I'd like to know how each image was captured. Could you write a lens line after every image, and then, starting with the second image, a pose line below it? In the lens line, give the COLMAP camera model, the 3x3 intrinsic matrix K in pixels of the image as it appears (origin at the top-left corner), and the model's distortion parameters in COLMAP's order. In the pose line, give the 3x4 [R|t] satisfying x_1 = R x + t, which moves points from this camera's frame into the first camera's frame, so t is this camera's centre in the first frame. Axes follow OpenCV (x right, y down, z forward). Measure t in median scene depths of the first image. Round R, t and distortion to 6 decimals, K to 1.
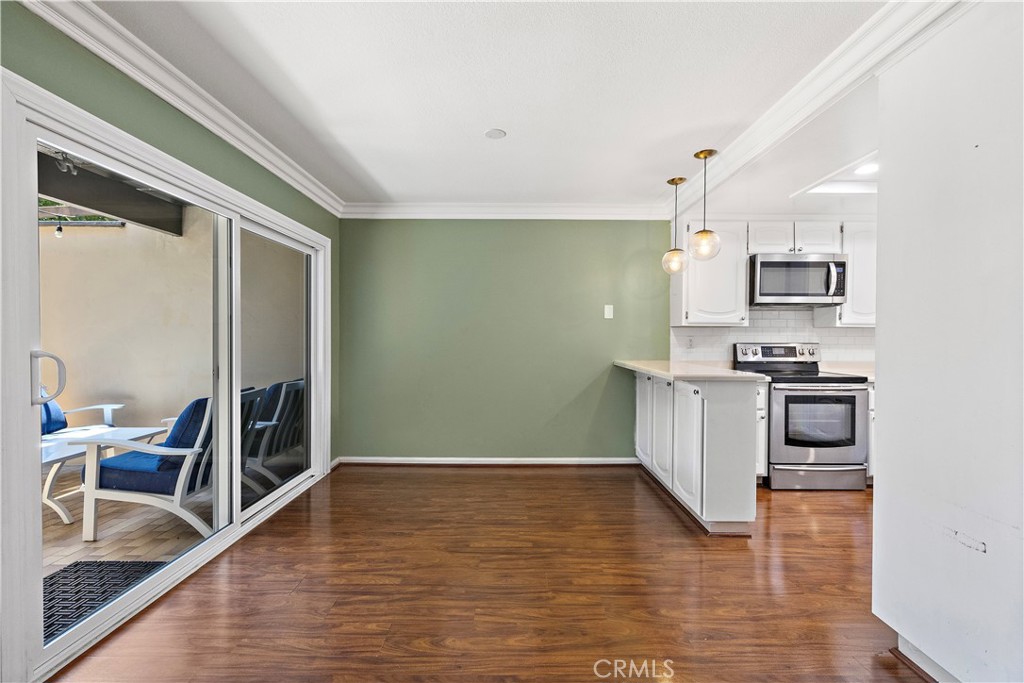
lens RADIAL K [[431.8, 0, 516.0], [0, 431.8, 342.3], [0, 0, 1]] dist [0.000699, 0.000418]
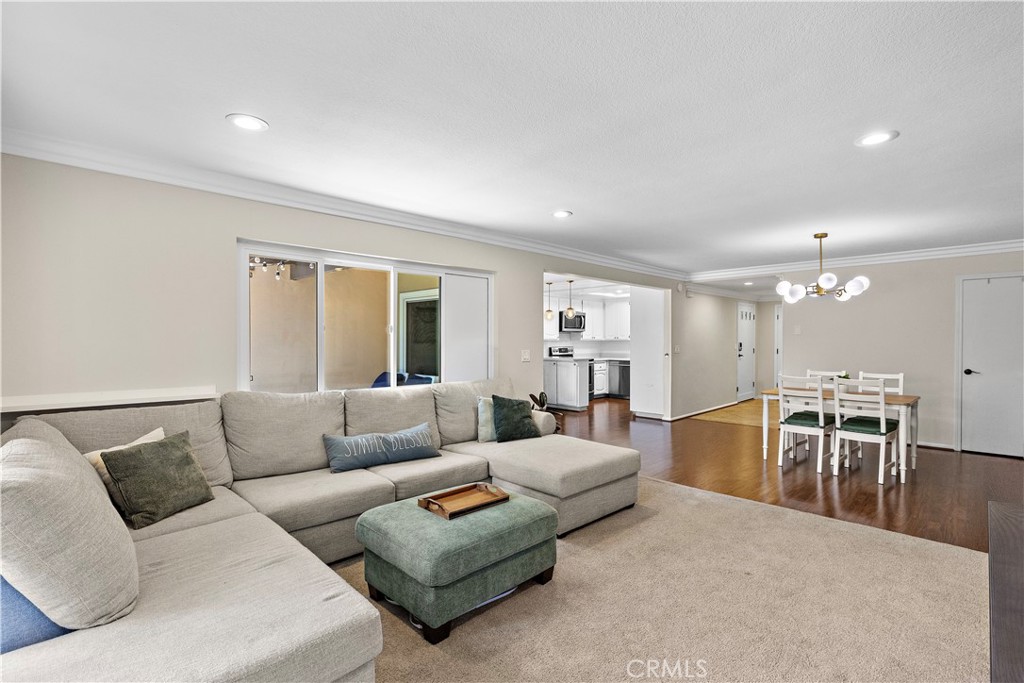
lens RADIAL K [[479.5, 0, 510.3], [0, 479.5, 344.7], [0, 0, 1]] dist [-0.010144, 0.002434]
pose [[0.703056, -0.011458, 0.711043, -1.630823], [0.009864, 0.999931, 0.006360, -0.033393], [-0.711067, 0.002542, 0.703120, -0.730043]]
